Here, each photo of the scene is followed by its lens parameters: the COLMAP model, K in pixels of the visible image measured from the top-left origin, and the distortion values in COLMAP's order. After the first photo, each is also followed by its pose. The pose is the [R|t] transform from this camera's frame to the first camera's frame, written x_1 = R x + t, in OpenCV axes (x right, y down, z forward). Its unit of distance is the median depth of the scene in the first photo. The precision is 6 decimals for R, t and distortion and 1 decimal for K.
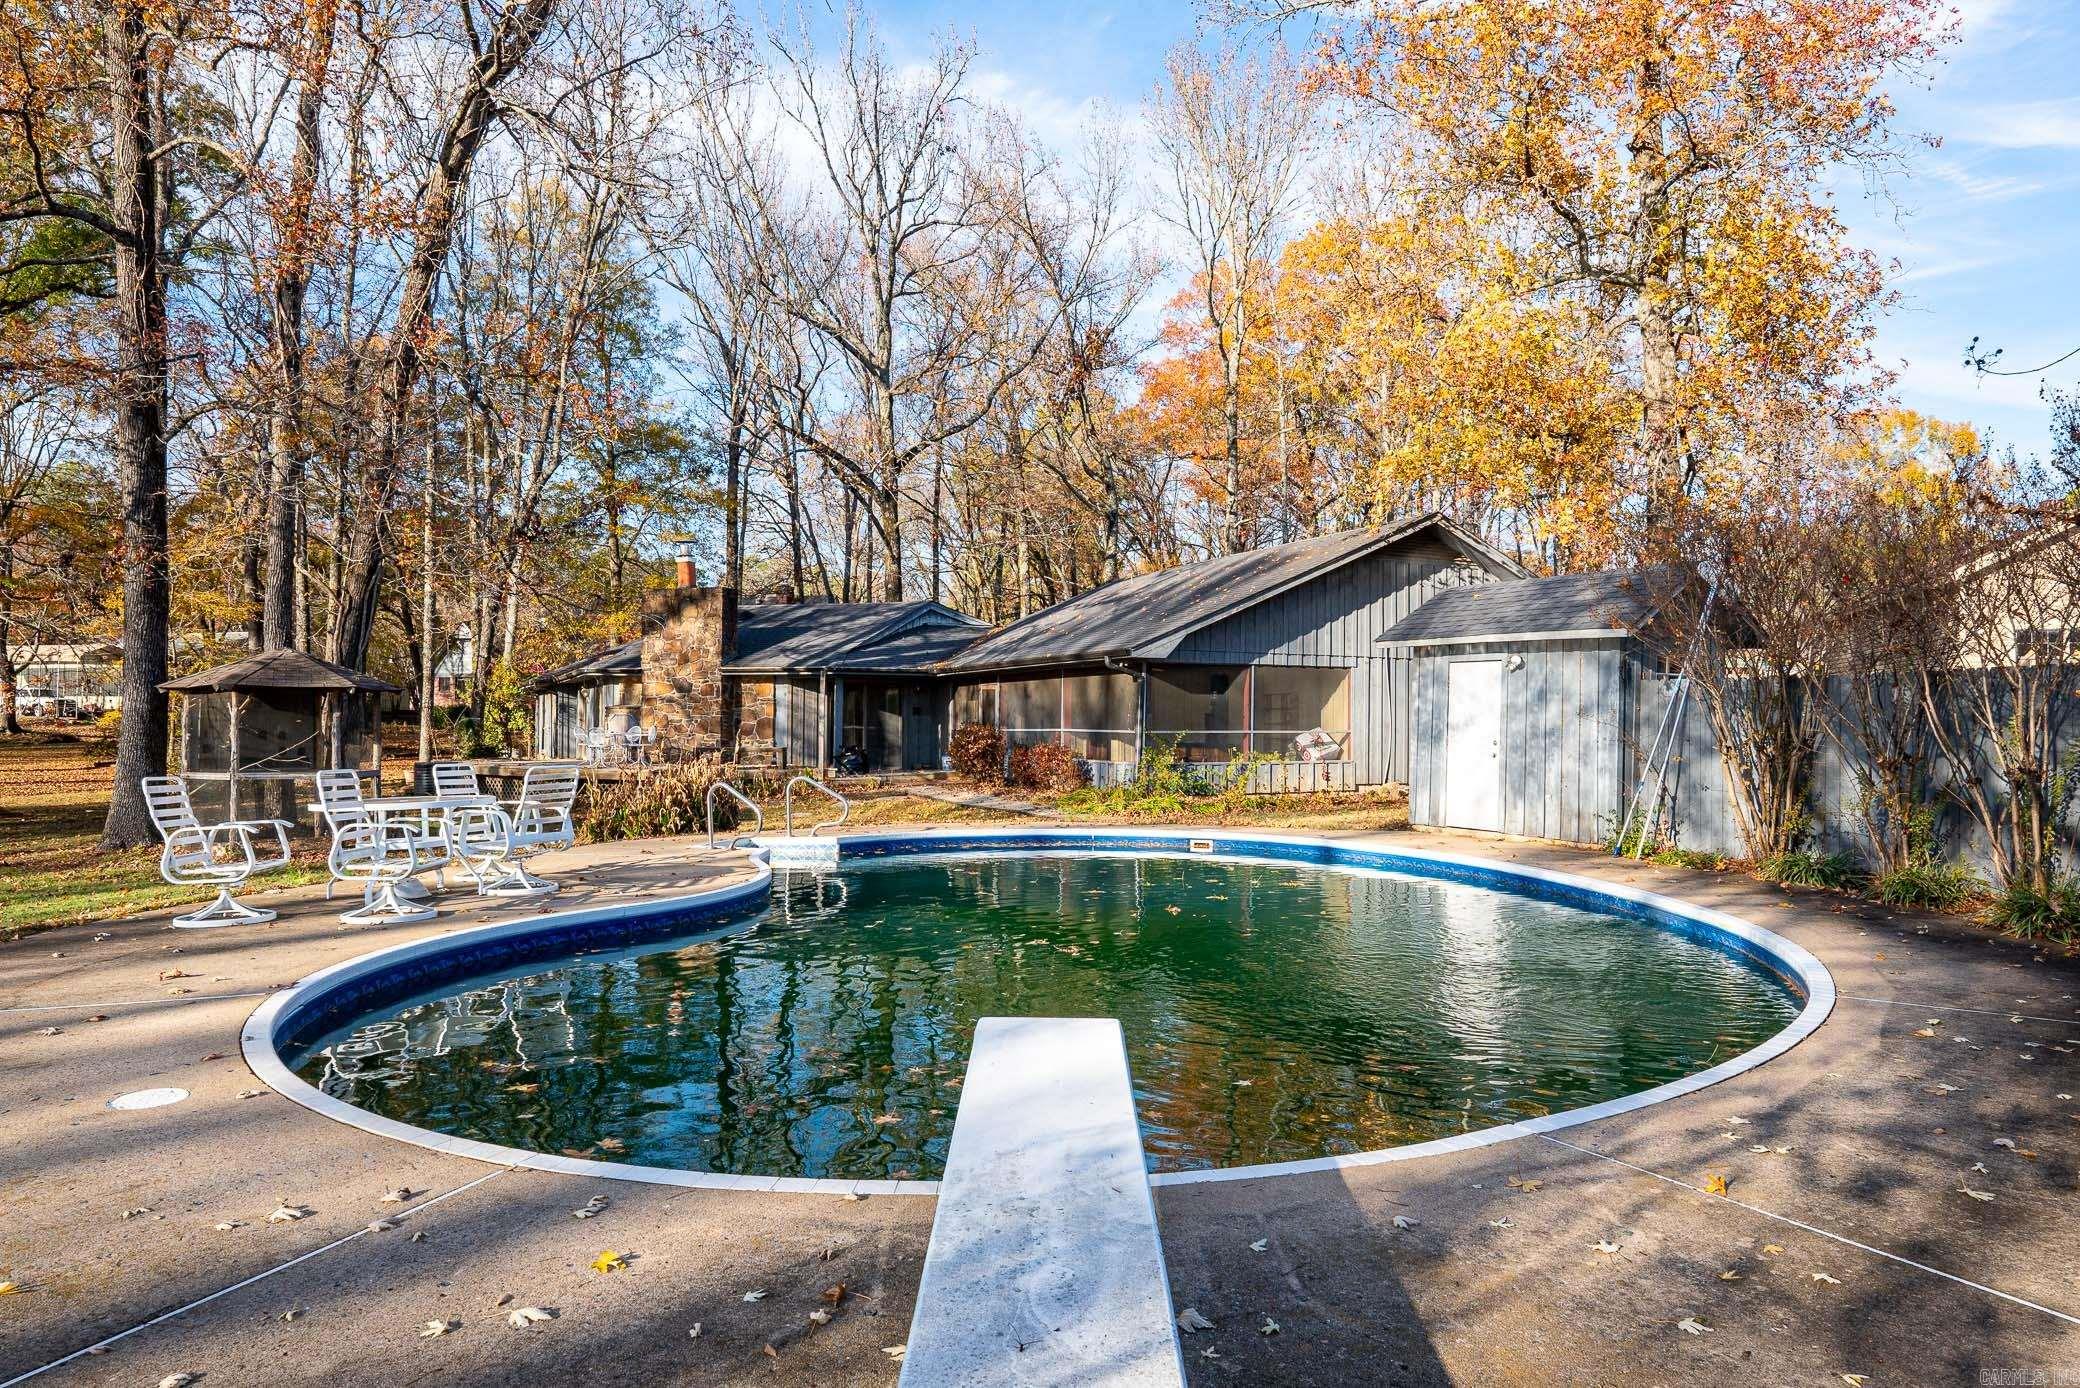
lens RADIAL K [[1254.3, 0, 1040.7], [0, 1254.3, 699.7], [0, 0, 1]] dist [0.009332, 0.001379]
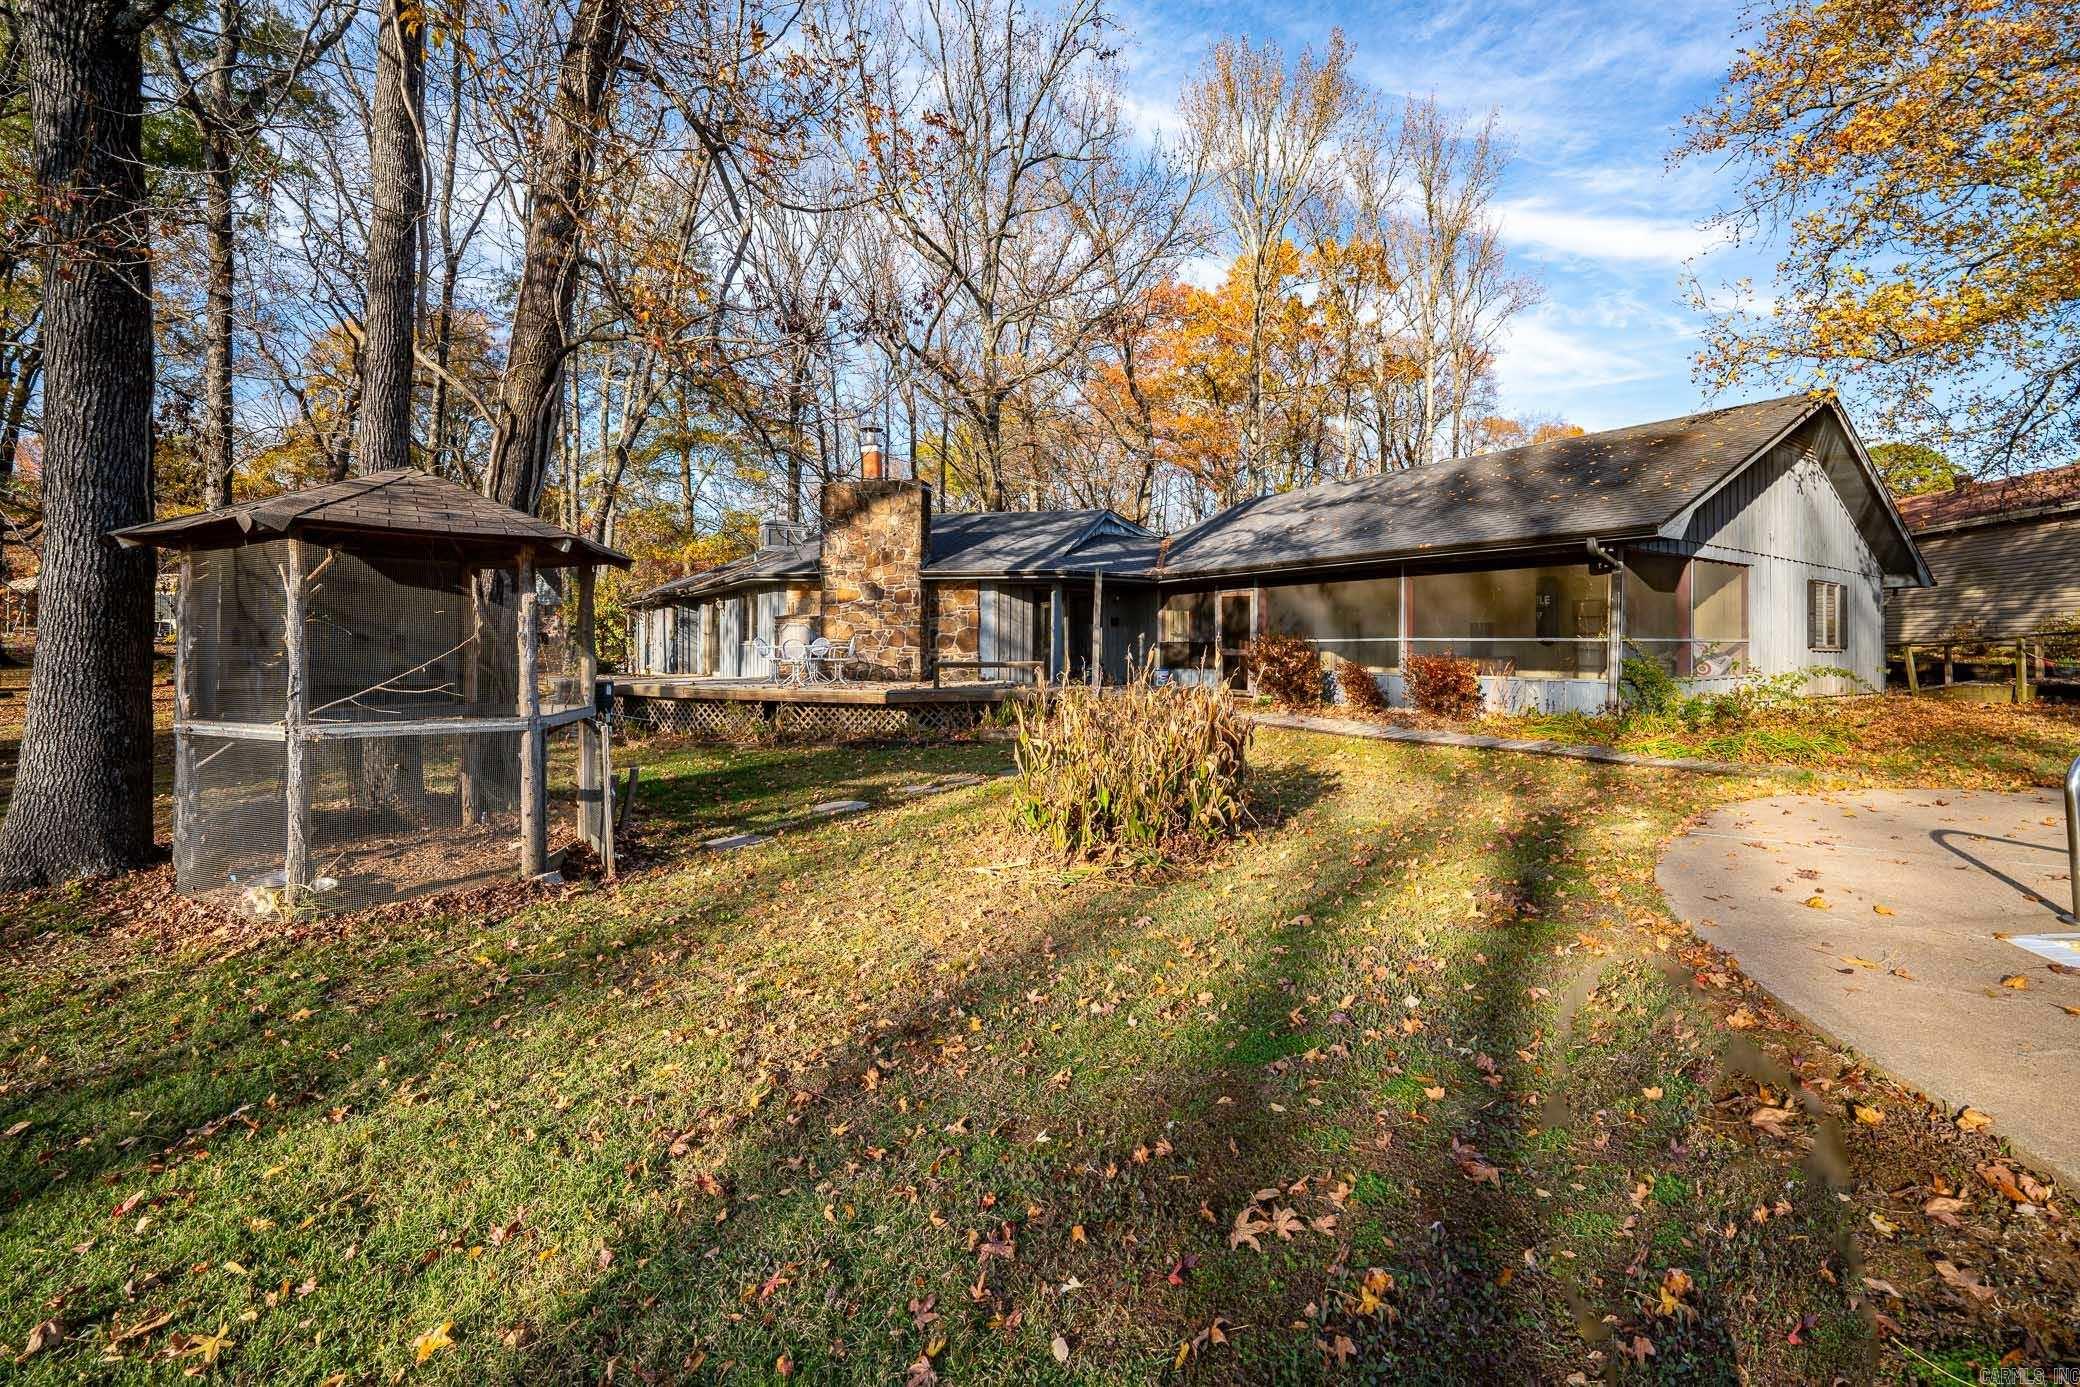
lens RADIAL K [[846.0, 0, 1028.1], [0, 846.0, 640.2], [0, 0, 1]] dist [-0.004037, -0.000313]
pose [[0.992123, 0.000374, 0.125270, -0.252896], [-0.002001, 0.999915, 0.012862, 0.015053], [-0.125254, -0.013012, 0.992039, 0.403732]]
